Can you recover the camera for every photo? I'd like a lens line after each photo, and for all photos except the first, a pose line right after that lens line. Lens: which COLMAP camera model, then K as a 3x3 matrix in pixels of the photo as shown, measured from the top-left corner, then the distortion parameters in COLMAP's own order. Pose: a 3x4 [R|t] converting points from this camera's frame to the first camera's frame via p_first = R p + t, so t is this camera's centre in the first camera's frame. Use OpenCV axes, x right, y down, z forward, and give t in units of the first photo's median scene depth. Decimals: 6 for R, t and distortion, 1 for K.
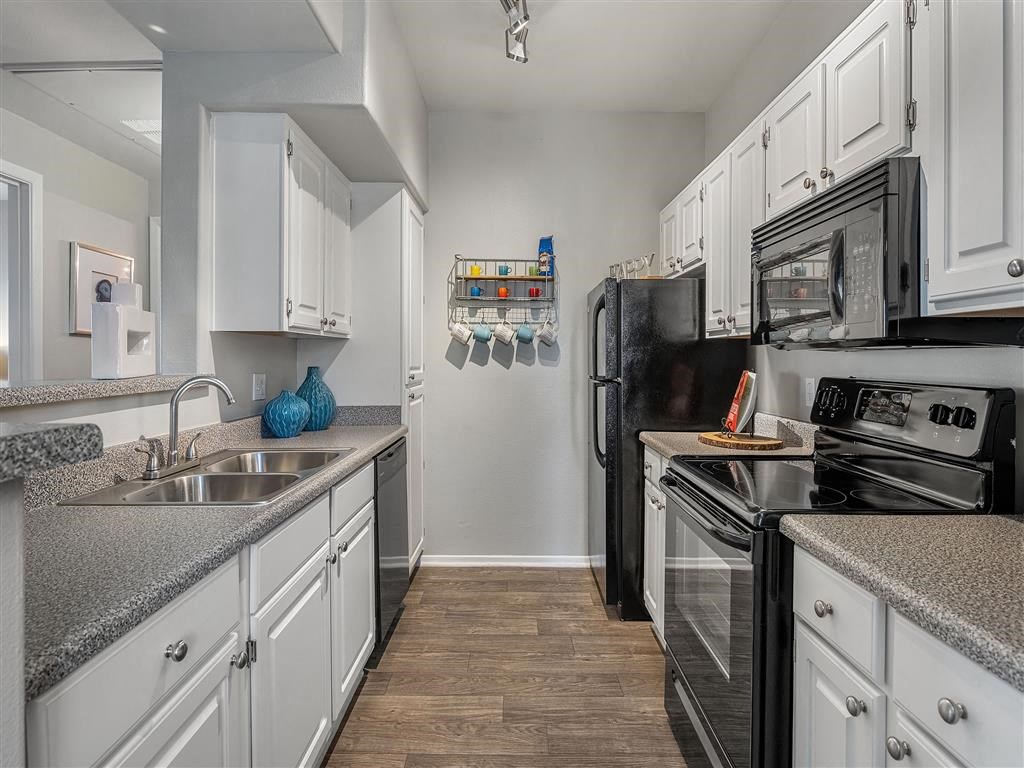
lens RADIAL K [[534.7, 0, 512.1], [0, 534.7, 360.4], [0, 0, 1]] dist [-0.002223, 0.000147]
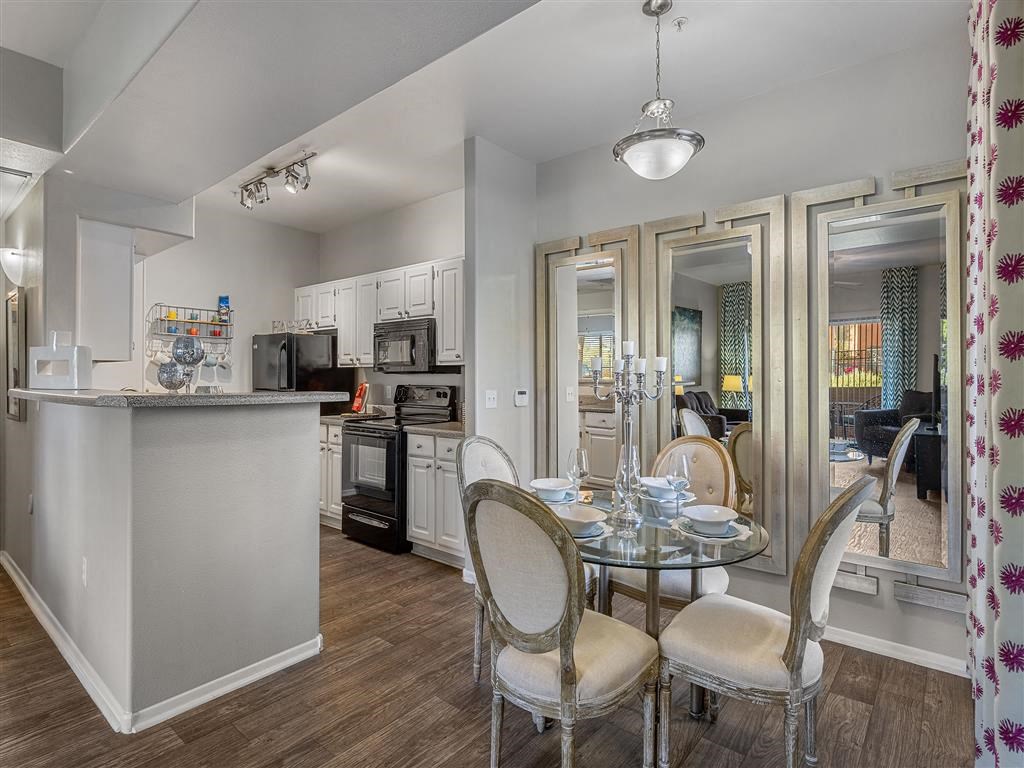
lens RADIAL K [[534.7, 0, 509.8], [0, 534.7, 379.3], [0, 0, 1]] dist [-0.002223, 0.000147]
pose [[0.641071, -0.003491, 0.767474, -0.696424], [0.003253, 0.999993, 0.001831, 0.001732], [-0.767475, 0.001323, 0.641077, -0.695231]]
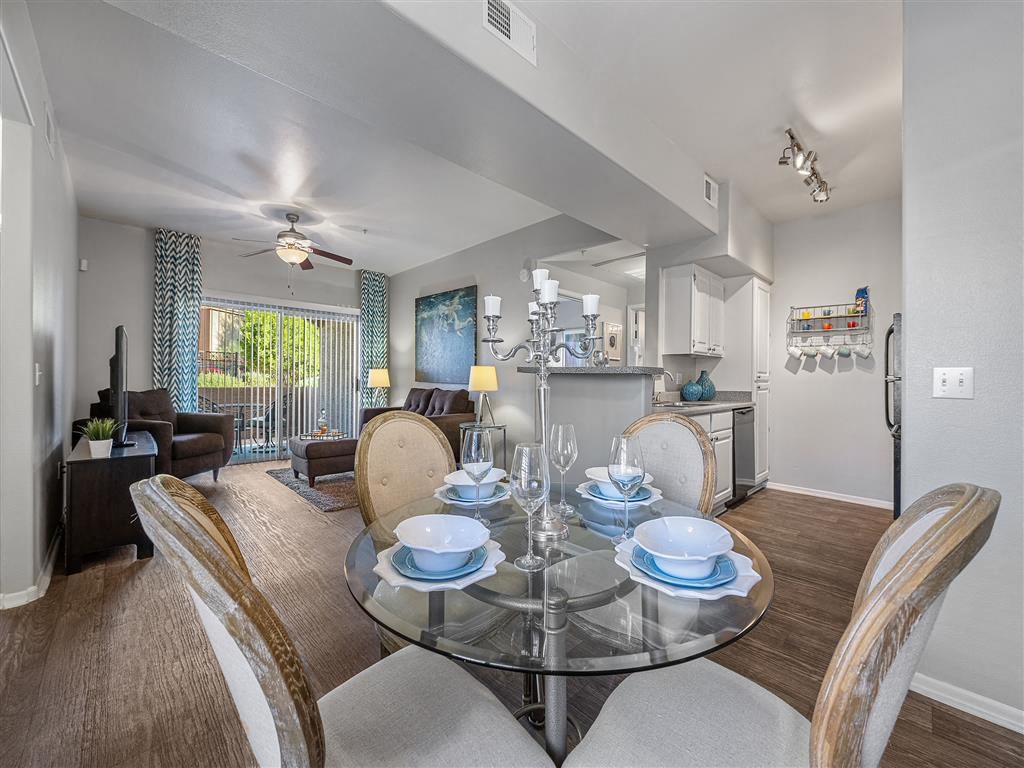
lens RADIAL K [[410.6, 0, 510.4], [0, 410.6, 381.8], [0, 0, 1]] dist [-0.000067, -0.000091]
pose [[0.701190, 0.008707, -0.712921, 0.242685], [-0.012089, 0.999927, 0.000323, 0.062960], [0.712872, 0.008392, 0.701244, -0.667586]]
